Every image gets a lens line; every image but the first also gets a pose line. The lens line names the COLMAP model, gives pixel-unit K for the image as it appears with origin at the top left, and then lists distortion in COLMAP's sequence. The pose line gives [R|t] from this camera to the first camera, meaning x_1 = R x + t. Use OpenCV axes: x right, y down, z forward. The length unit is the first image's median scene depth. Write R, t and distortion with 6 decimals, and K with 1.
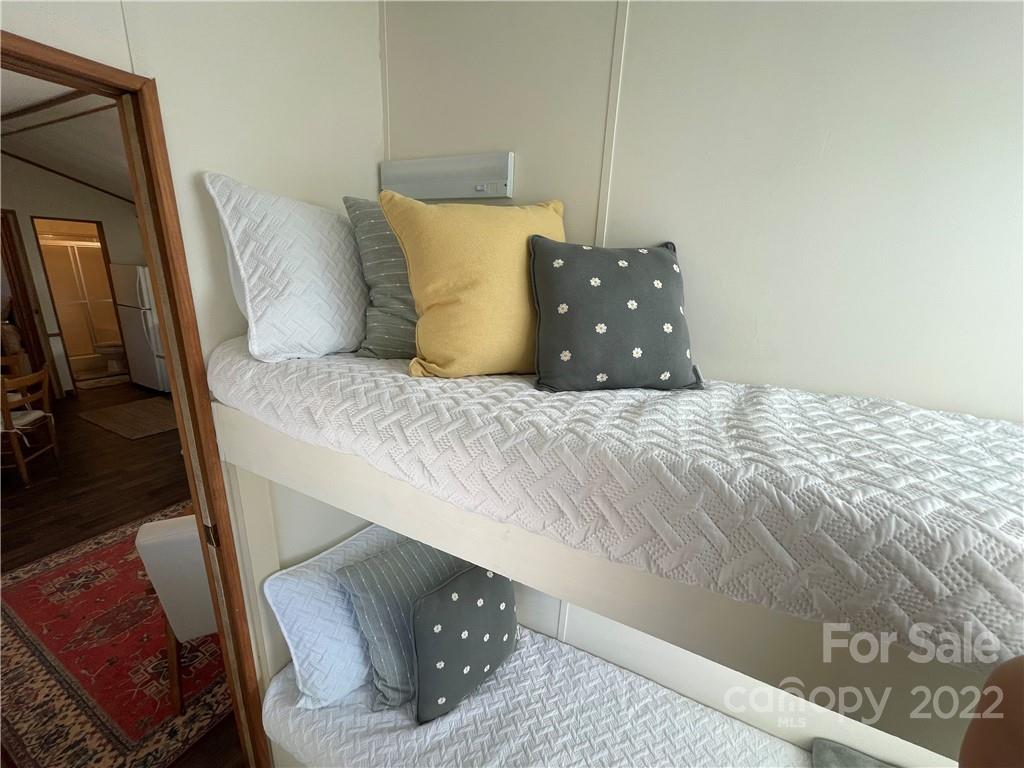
lens RADIAL K [[413.6, 0, 510.2], [0, 413.6, 386.5], [0, 0, 1]] dist [-0.002840, 0.000999]
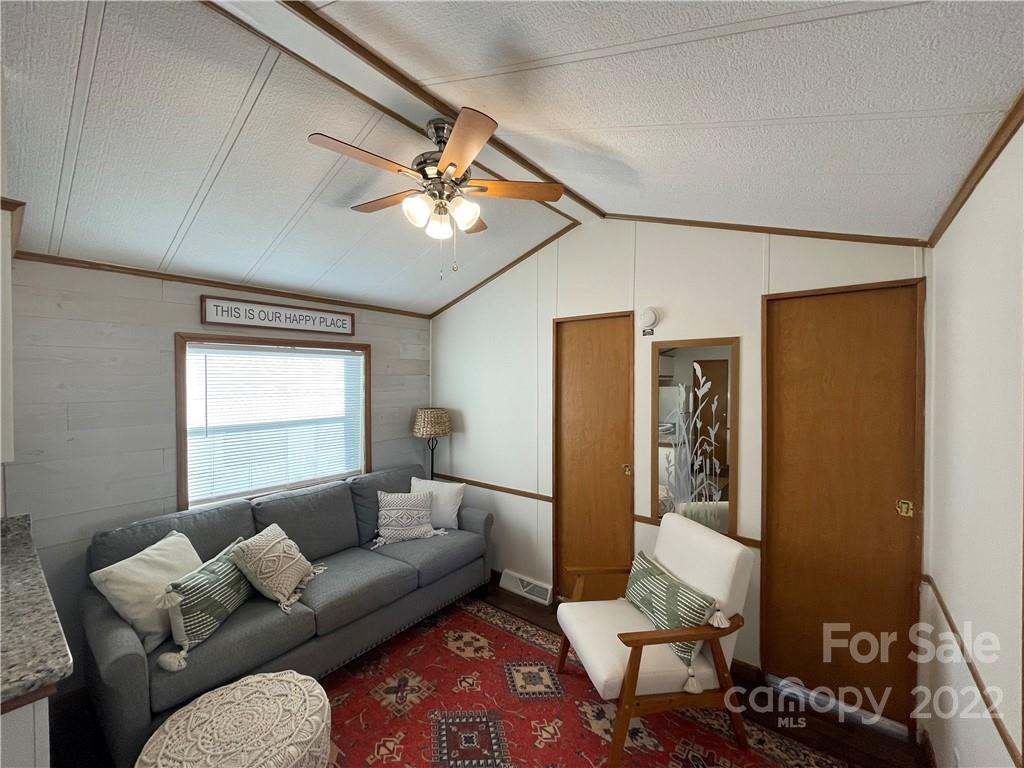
lens RADIAL K [[413.6, 0, 510.2], [0, 413.6, 386.5], [0, 0, 1]] dist [-0.002840, 0.000999]
pose [[0.185505, -0.056956, 0.980991, -1.040097], [0.288500, 0.957479, 0.001036, -0.166031], [-0.939338, 0.282823, 0.194049, 0.590497]]
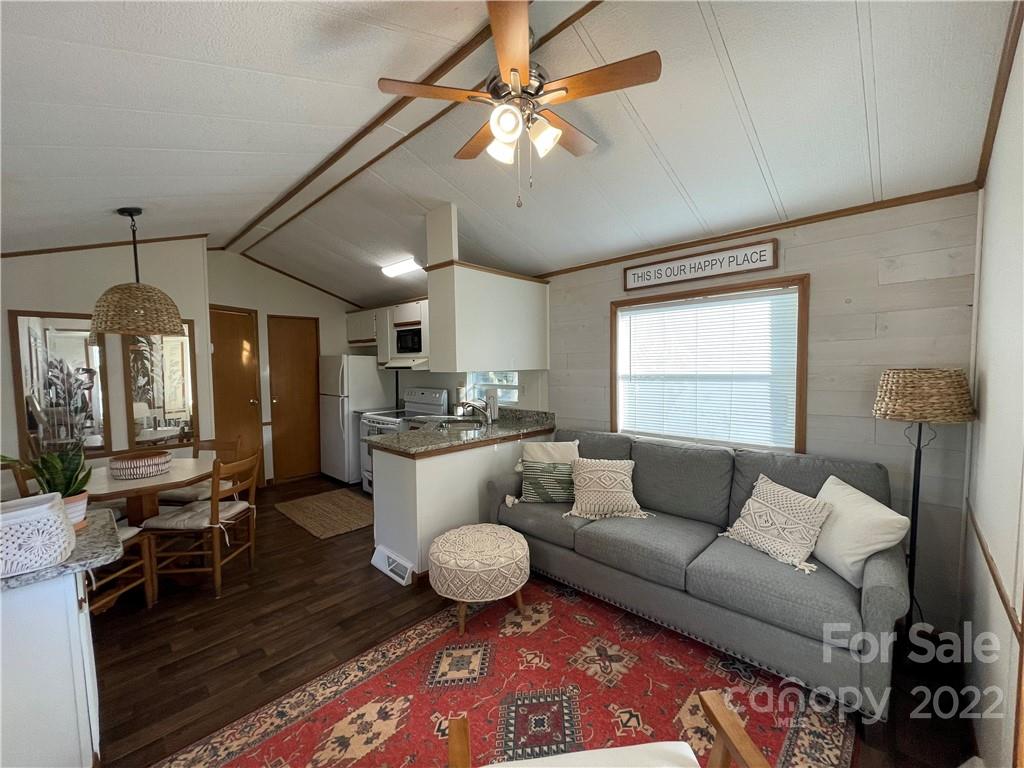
lens RADIAL K [[413.6, 0, 510.2], [0, 413.6, 386.5], [0, 0, 1]] dist [-0.002840, 0.000999]
pose [[0.958281, -0.042801, -0.282605, -0.362838], [-0.024332, 0.972920, -0.229859, 0.009610], [0.284790, 0.227146, 0.931289, 0.305709]]
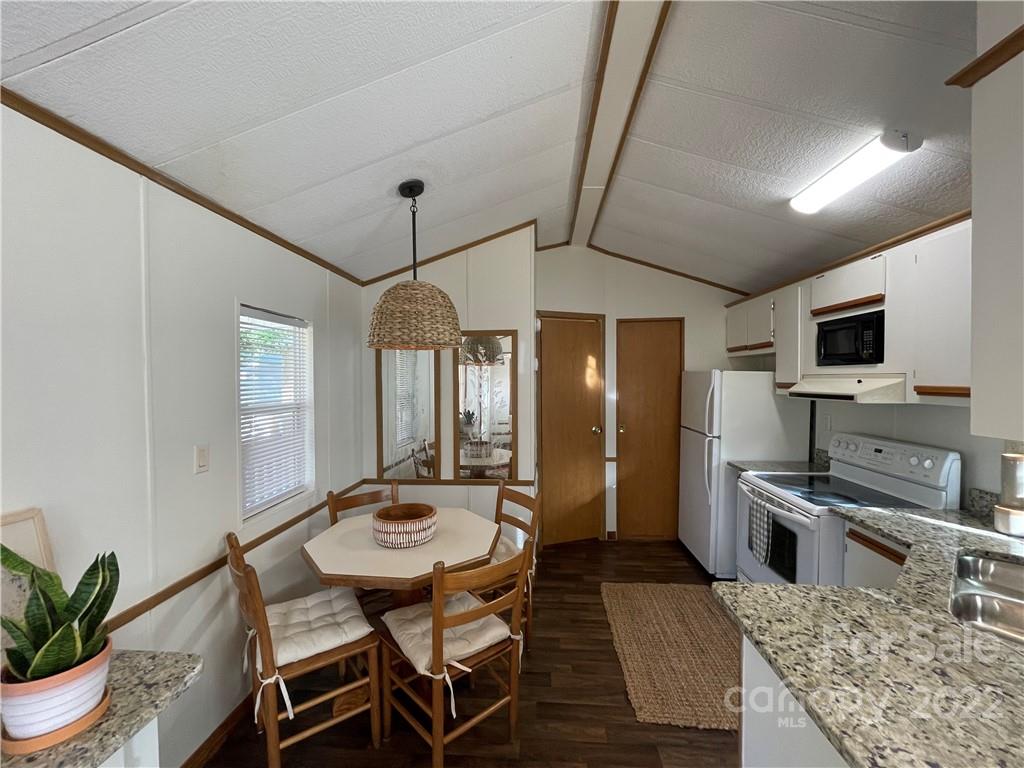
lens RADIAL K [[413.6, 0, 510.2], [0, 413.6, 386.5], [0, 0, 1]] dist [-0.002840, 0.000999]
pose [[0.386872, -0.032120, -0.921574, -0.688674], [-0.237364, 0.962248, -0.133182, -0.168885], [0.891060, 0.270273, 0.364643, 0.778700]]
